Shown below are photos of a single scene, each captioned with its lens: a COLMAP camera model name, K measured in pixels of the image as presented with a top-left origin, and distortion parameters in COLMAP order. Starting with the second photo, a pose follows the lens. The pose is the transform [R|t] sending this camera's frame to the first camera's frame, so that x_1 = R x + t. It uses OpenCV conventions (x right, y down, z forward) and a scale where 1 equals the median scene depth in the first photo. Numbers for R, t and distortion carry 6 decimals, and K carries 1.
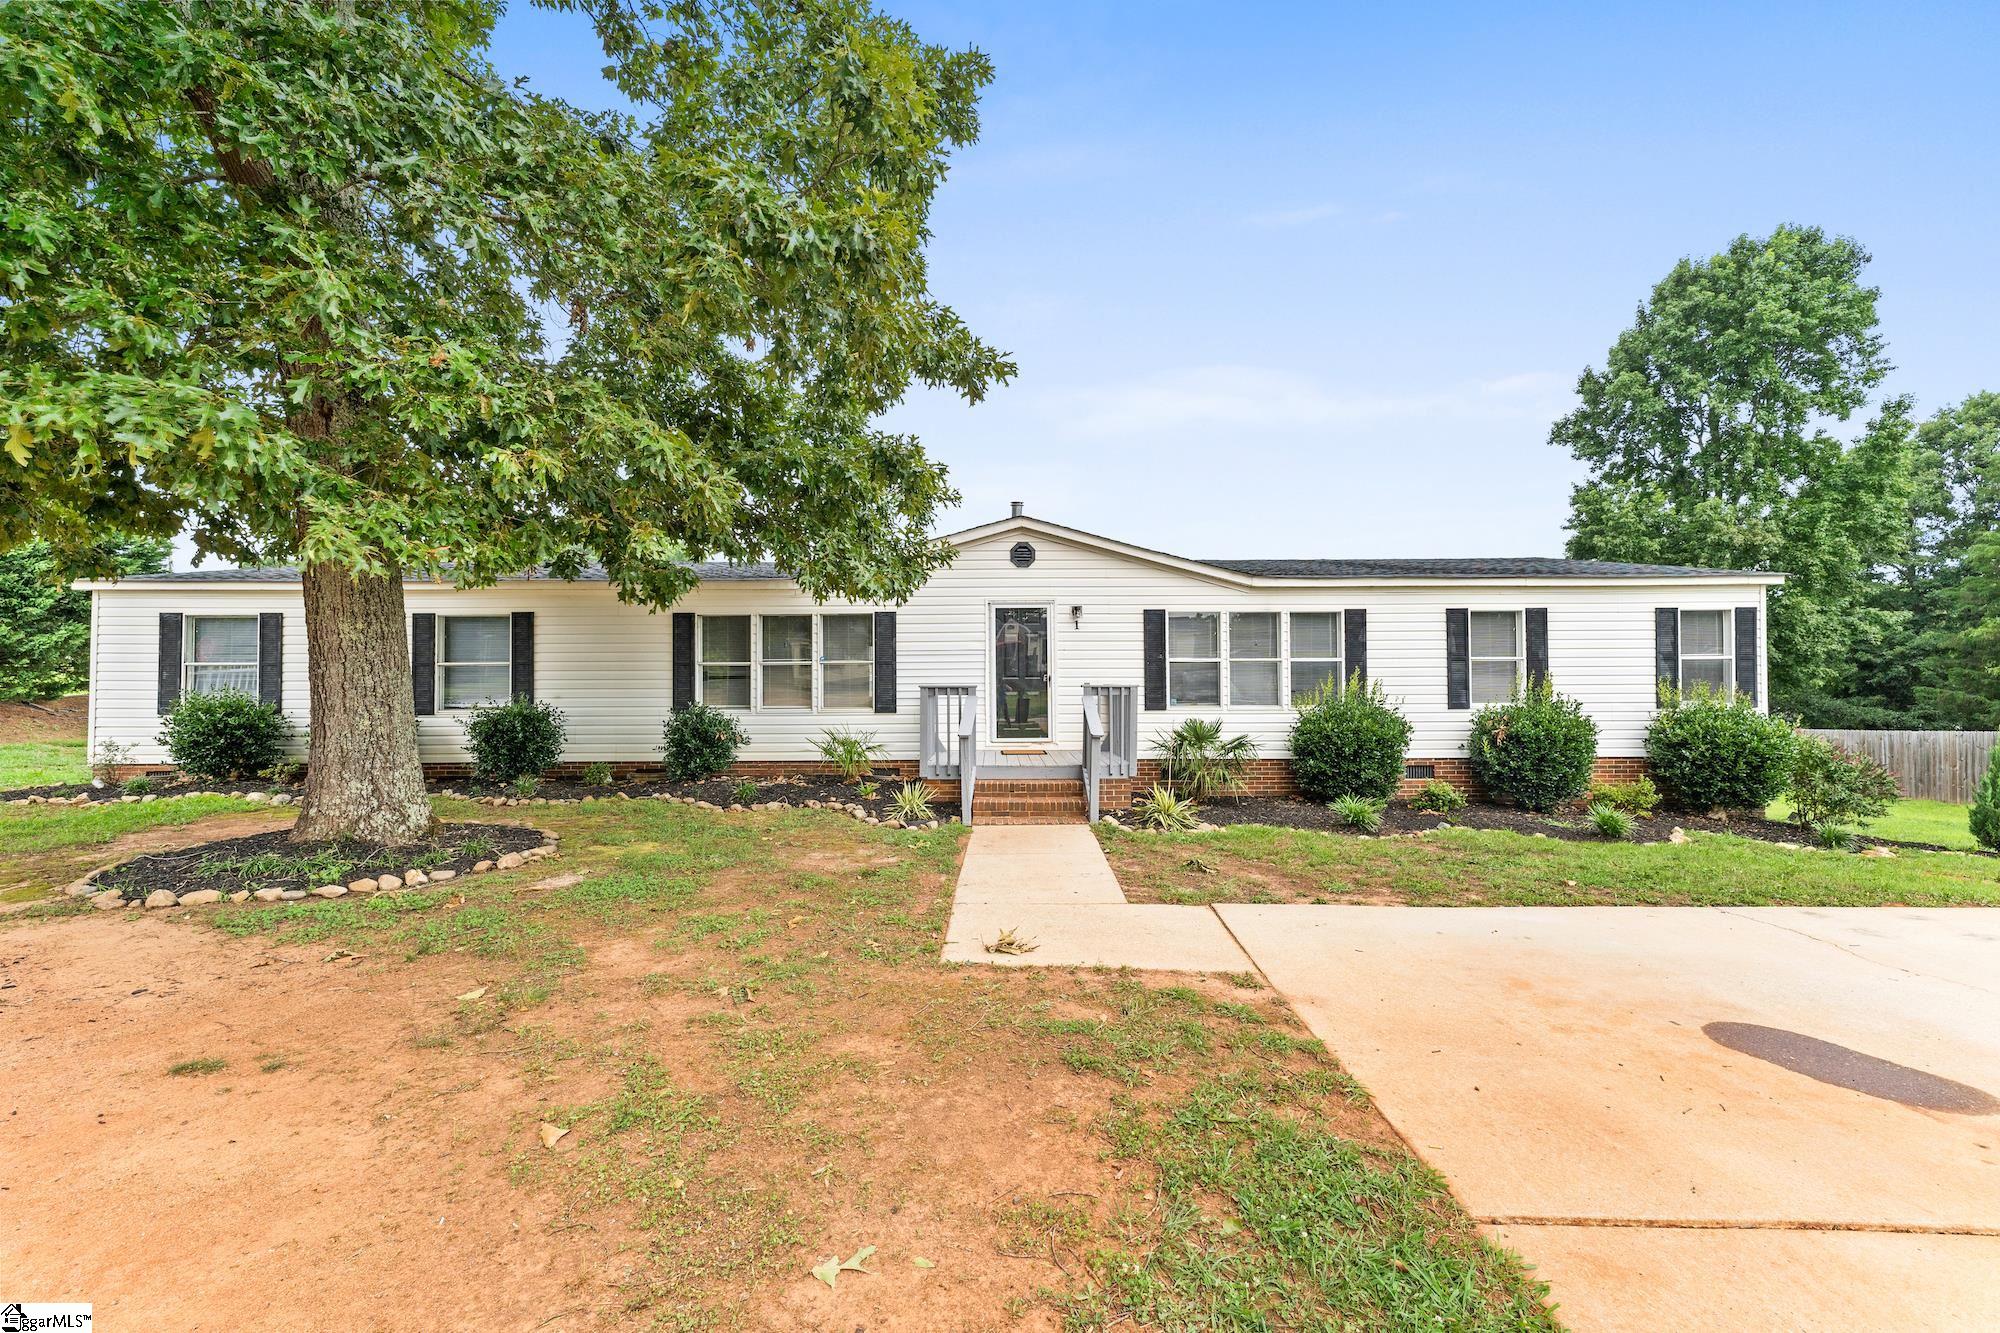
lens RADIAL K [[804.4, 0, 1009.7], [0, 804.4, 662.3], [0, 0, 1]] dist [-0.000231, 0.000262]
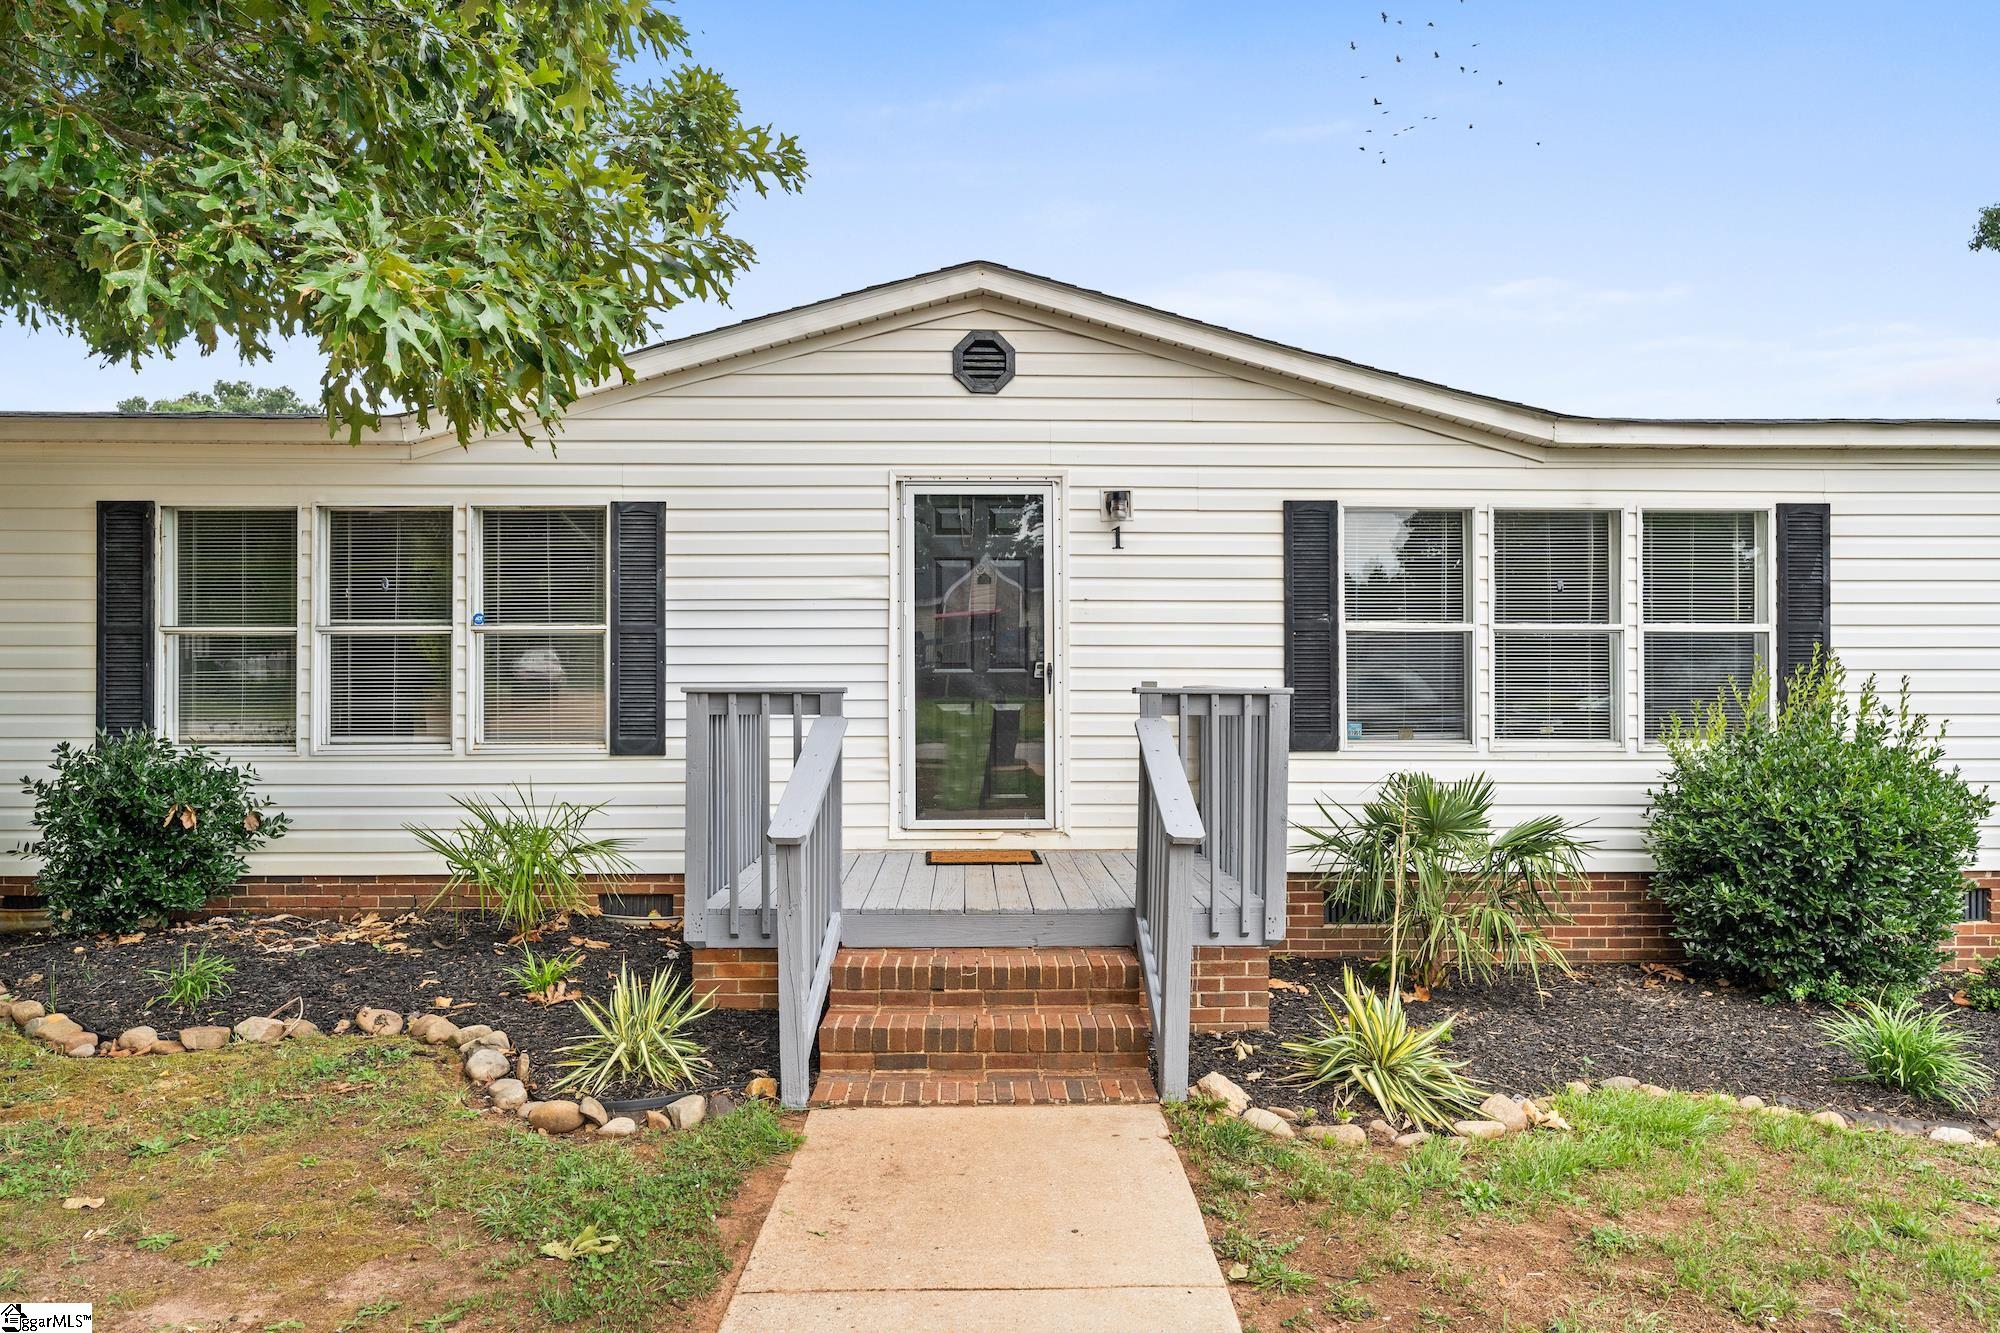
lens RADIAL K [[1378.6, 0, 993.1], [0, 1378.6, 660.8], [0, 0, 1]] dist [0.047281, -0.000053]
pose [[0.999987, 0.004336, 0.002767, 0.020564], [-0.004364, 0.999939, 0.010184, 0.008673], [-0.002723, -0.010195, 0.999944, 0.326145]]
